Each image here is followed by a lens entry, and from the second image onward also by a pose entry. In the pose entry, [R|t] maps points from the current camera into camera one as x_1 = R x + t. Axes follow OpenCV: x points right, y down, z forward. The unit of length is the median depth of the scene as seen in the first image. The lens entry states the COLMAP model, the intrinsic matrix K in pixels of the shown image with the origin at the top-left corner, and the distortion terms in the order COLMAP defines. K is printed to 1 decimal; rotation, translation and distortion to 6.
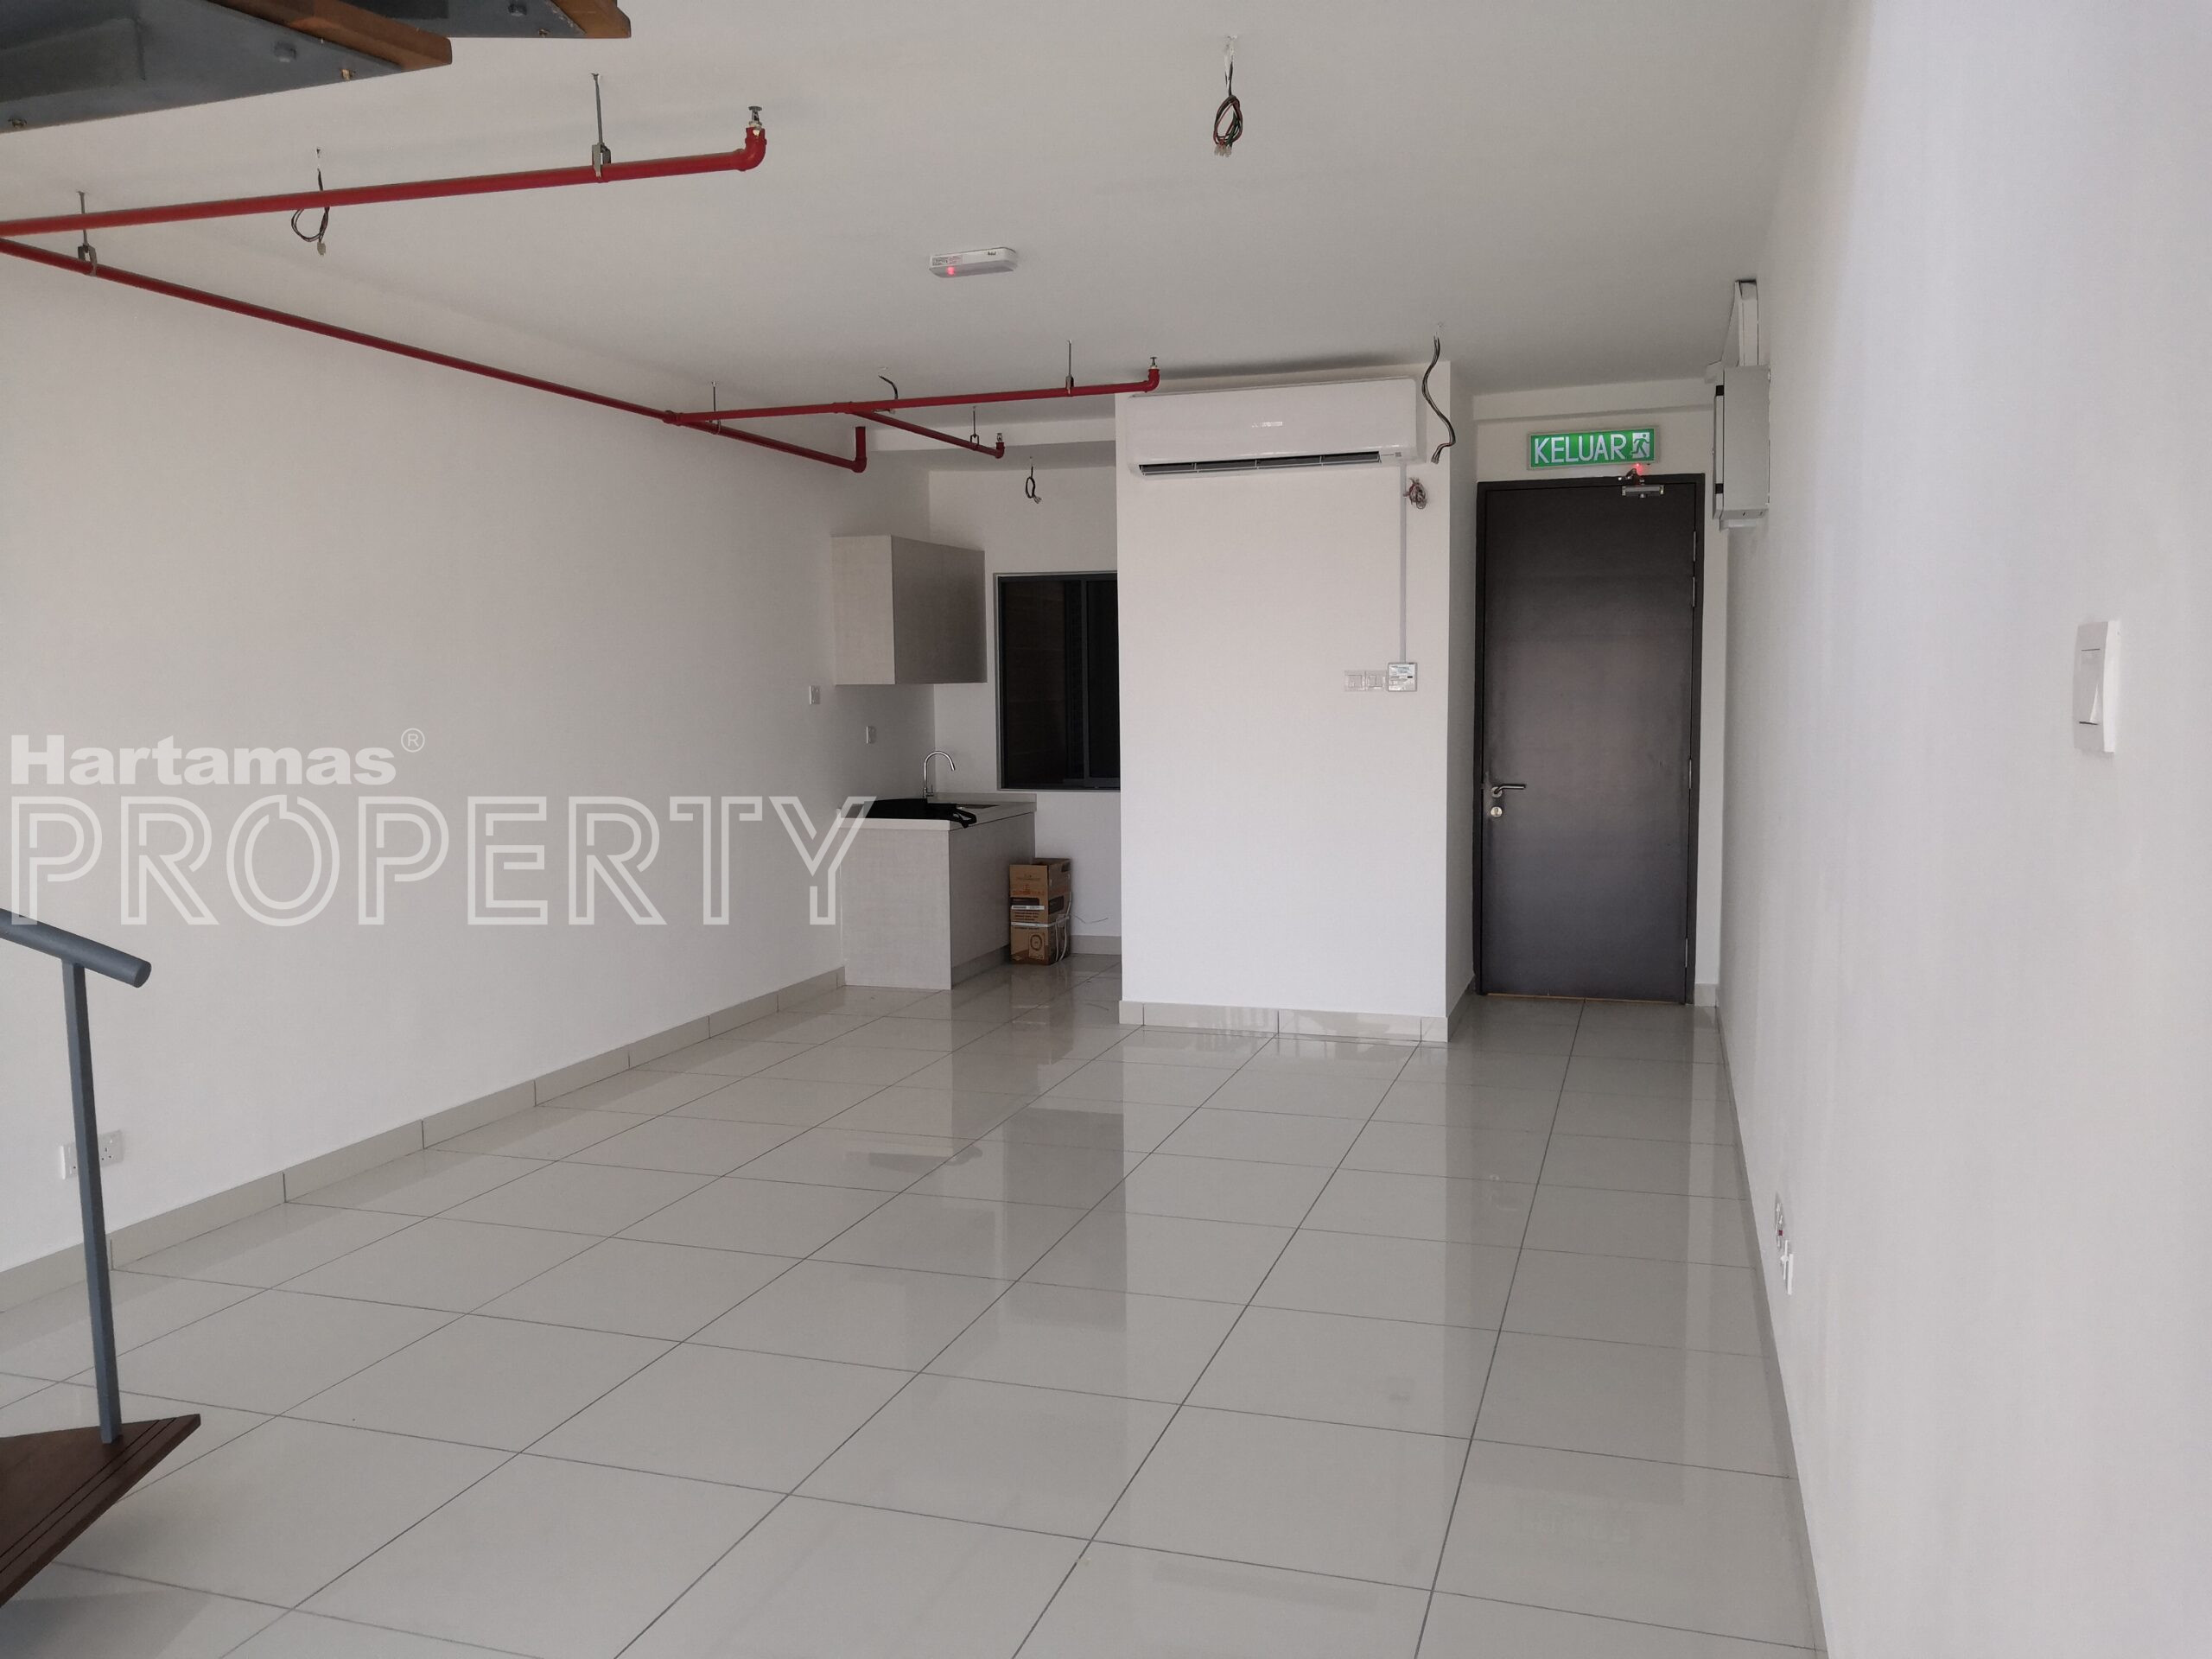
lens RADIAL K [[1762.7, 0, 1117.0], [0, 1762.7, 824.8], [0, 0, 1]] dist [-0.001278, -0.000072]
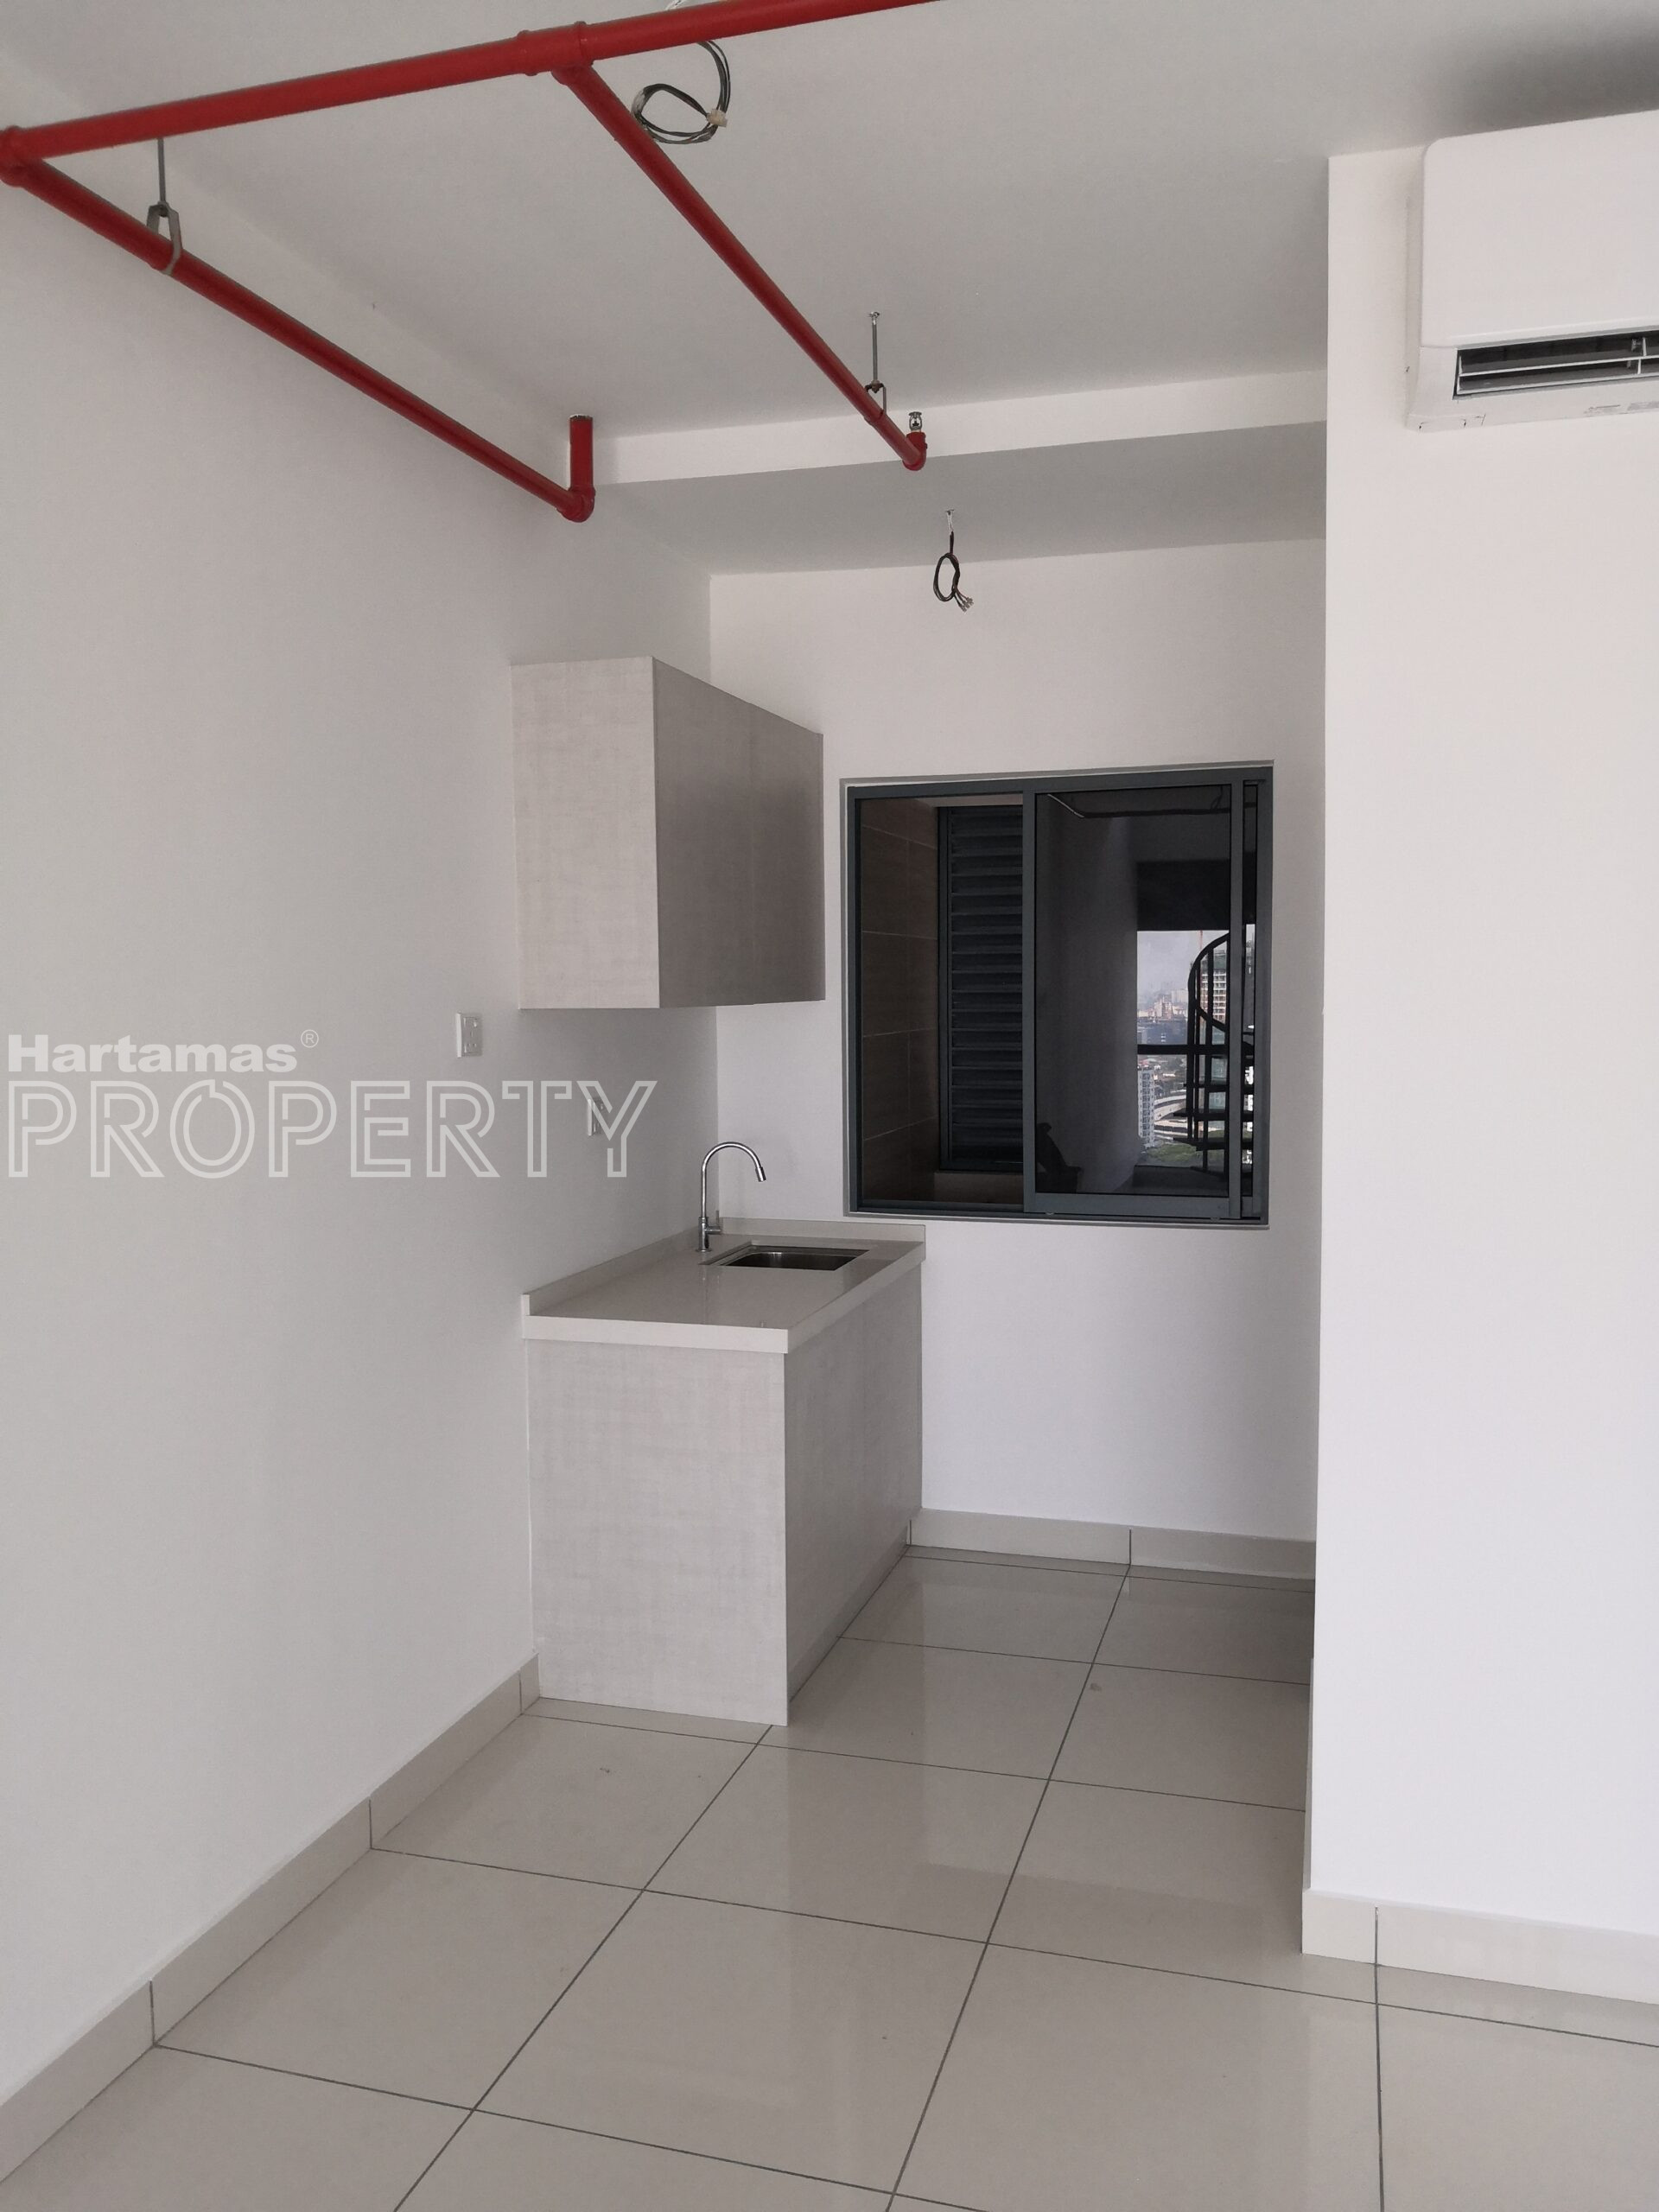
lens RADIAL K [[1762.7, 0, 819.0], [0, 1762.7, 1107.9], [0, 0, 1]] dist [-0.001278, -0.000072]
pose [[0.999882, 0.002950, 0.015053, -0.097132], [-0.002794, 0.999943, -0.010335, -0.053273], [-0.015083, 0.010291, 0.999833, 0.592483]]
